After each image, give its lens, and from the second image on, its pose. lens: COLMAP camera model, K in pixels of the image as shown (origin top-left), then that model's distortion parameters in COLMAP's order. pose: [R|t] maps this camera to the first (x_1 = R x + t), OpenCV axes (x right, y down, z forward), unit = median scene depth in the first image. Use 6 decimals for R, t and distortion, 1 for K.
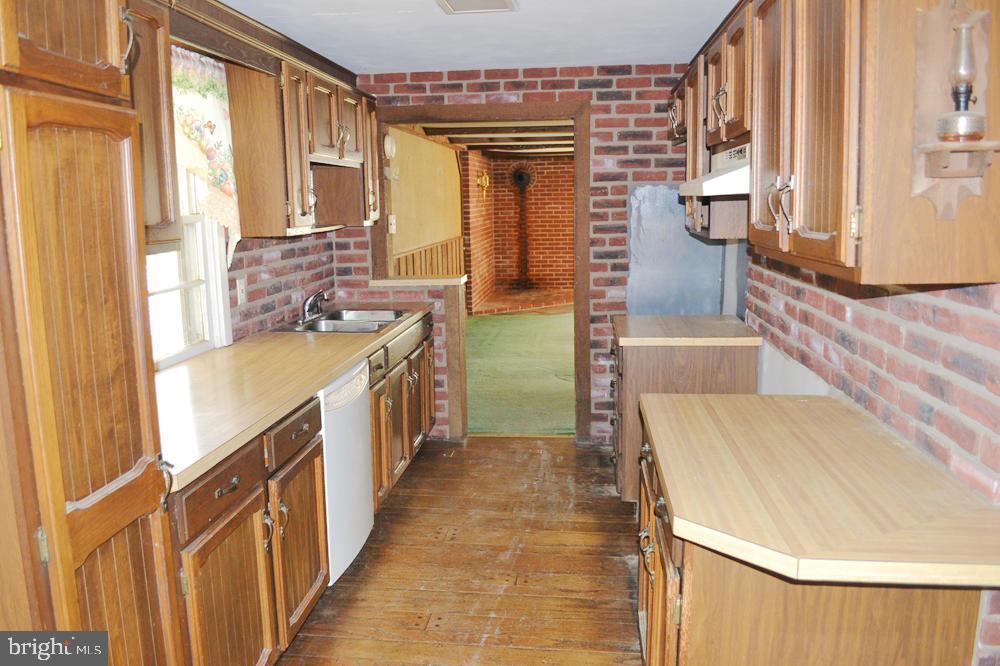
lens RADIAL K [[792.8, 0, 497.2], [0, 792.8, 331.1], [0, 0, 1]] dist [-0.076184, 0.006692]
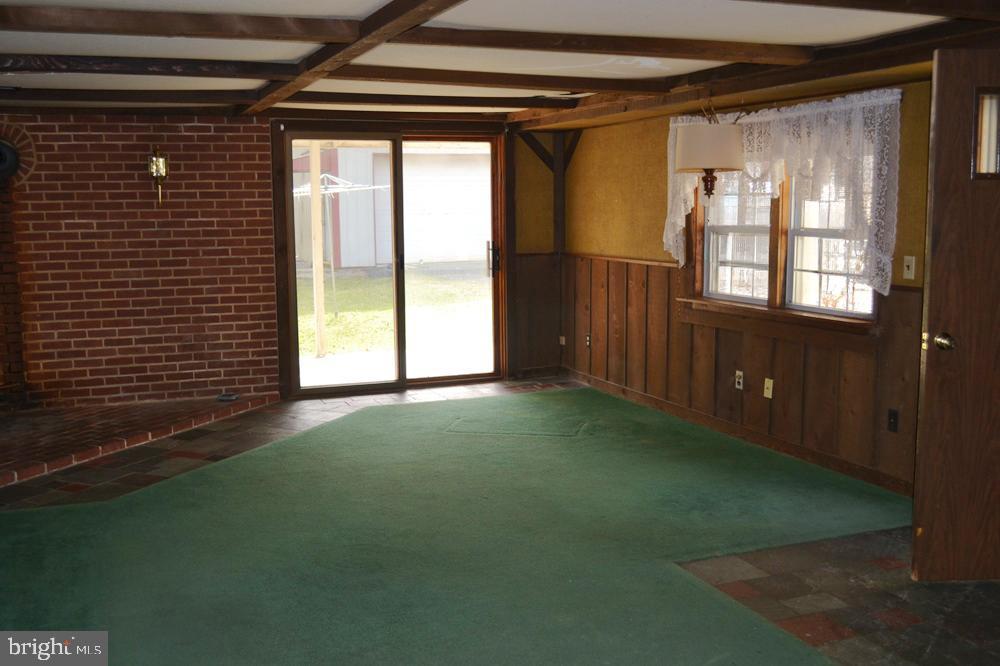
lens RADIAL K [[1021.3, 0, 498.8], [0, 1021.3, 336.4], [0, 0, 1]] dist [-0.066906, 0.000000]
pose [[0.884925, -0.051325, 0.462898, 0.013530], [0.060722, 0.998140, -0.005412, -0.074769], [-0.461759, 0.032897, 0.886395, 0.379978]]
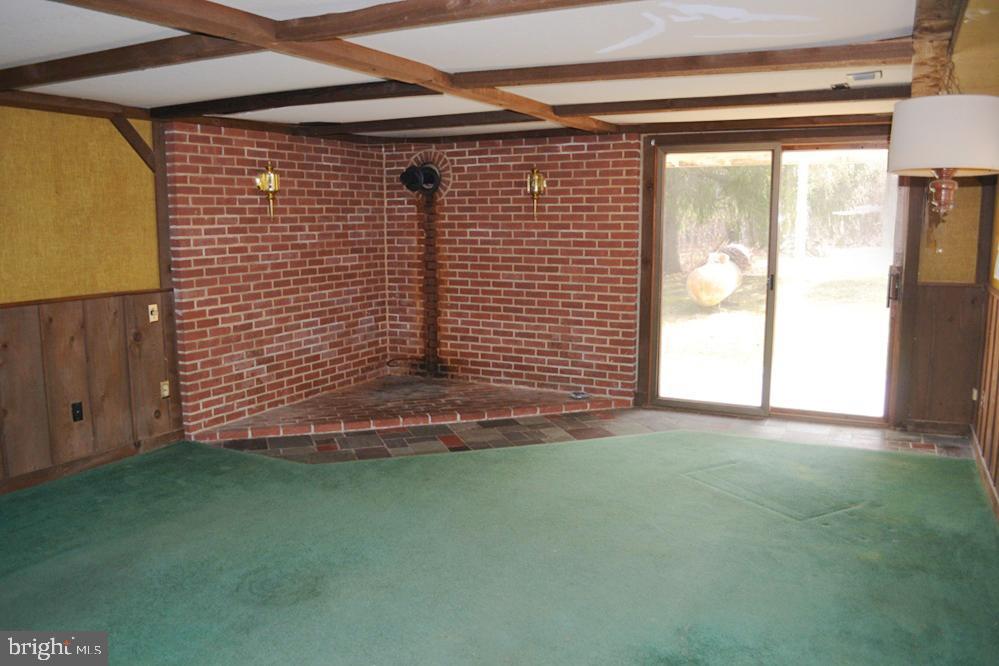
lens RADIAL K [[792.0, 0, 498.9], [0, 792.0, 338.0], [0, 0, 1]] dist [-0.076184, 0.006692]
pose [[0.936136, 0.067008, -0.345195, 0.273919], [-0.065152, 0.997731, 0.016992, -0.093866], [0.345550, 0.006583, 0.938377, 0.492581]]
